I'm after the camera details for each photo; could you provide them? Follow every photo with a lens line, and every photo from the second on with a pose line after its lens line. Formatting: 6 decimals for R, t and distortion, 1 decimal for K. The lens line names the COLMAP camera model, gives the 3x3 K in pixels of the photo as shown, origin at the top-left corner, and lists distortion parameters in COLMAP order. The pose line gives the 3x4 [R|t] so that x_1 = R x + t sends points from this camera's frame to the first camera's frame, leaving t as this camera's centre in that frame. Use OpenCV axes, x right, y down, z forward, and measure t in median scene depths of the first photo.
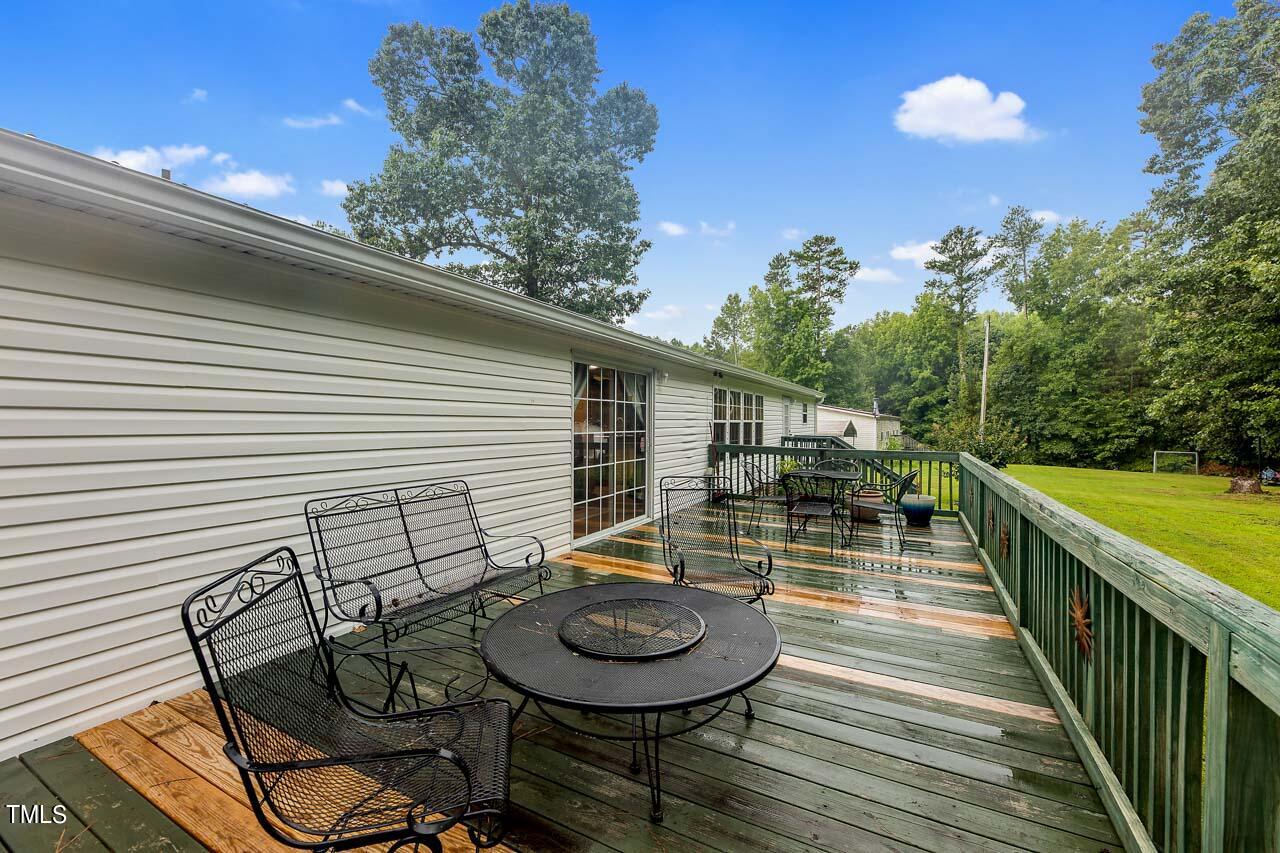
lens RADIAL K [[510.0, 0, 640.0], [0, 510.0, 426.5], [0, 0, 1]] dist [-0.027201, -0.000084]
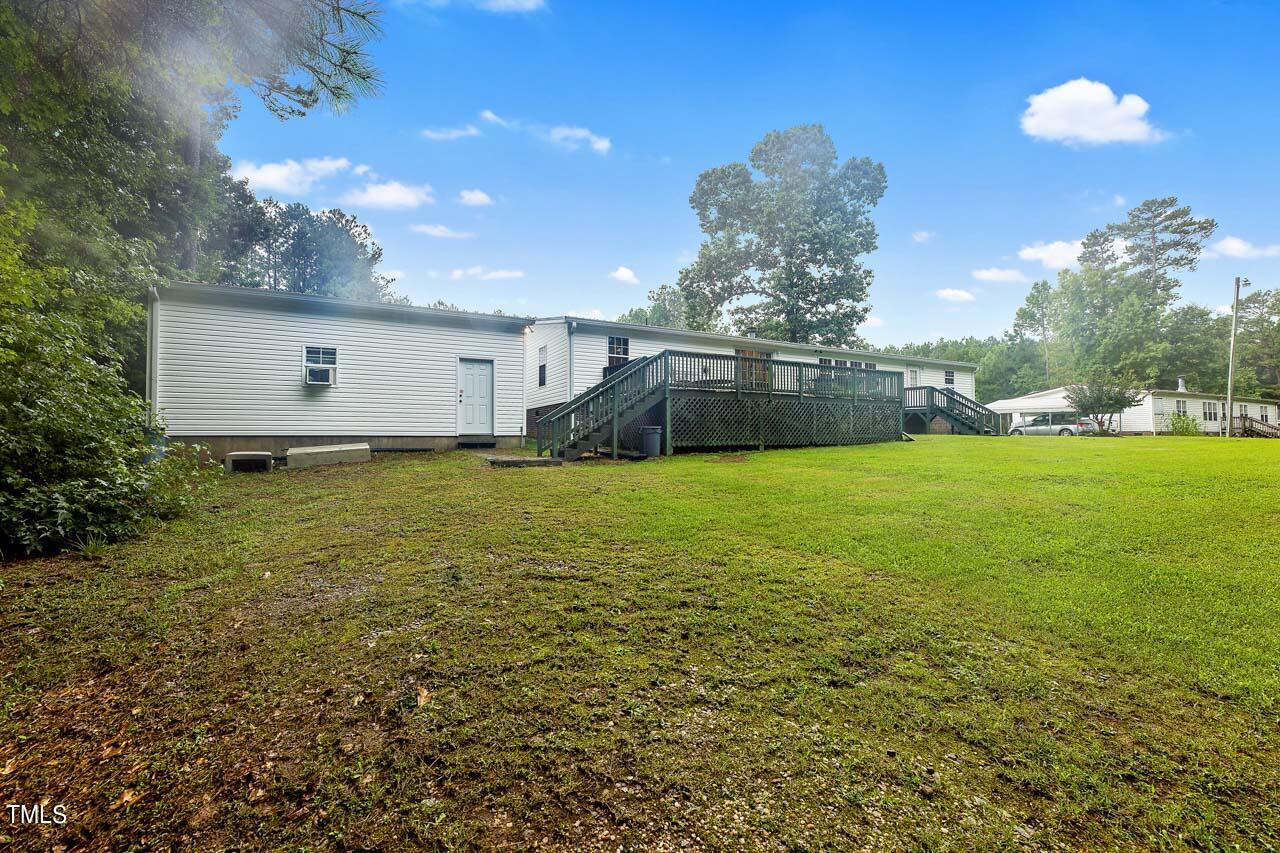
lens RADIAL K [[514.4, 0, 645.6], [0, 514.4, 420.7], [0, 0, 1]] dist [-0.002872, -0.000311]
pose [[0.823421, -0.022234, -0.566996, 0.258690], [-0.005019, 0.998908, -0.046459, 0.098172], [0.567409, 0.041101, 0.822410, -0.413100]]
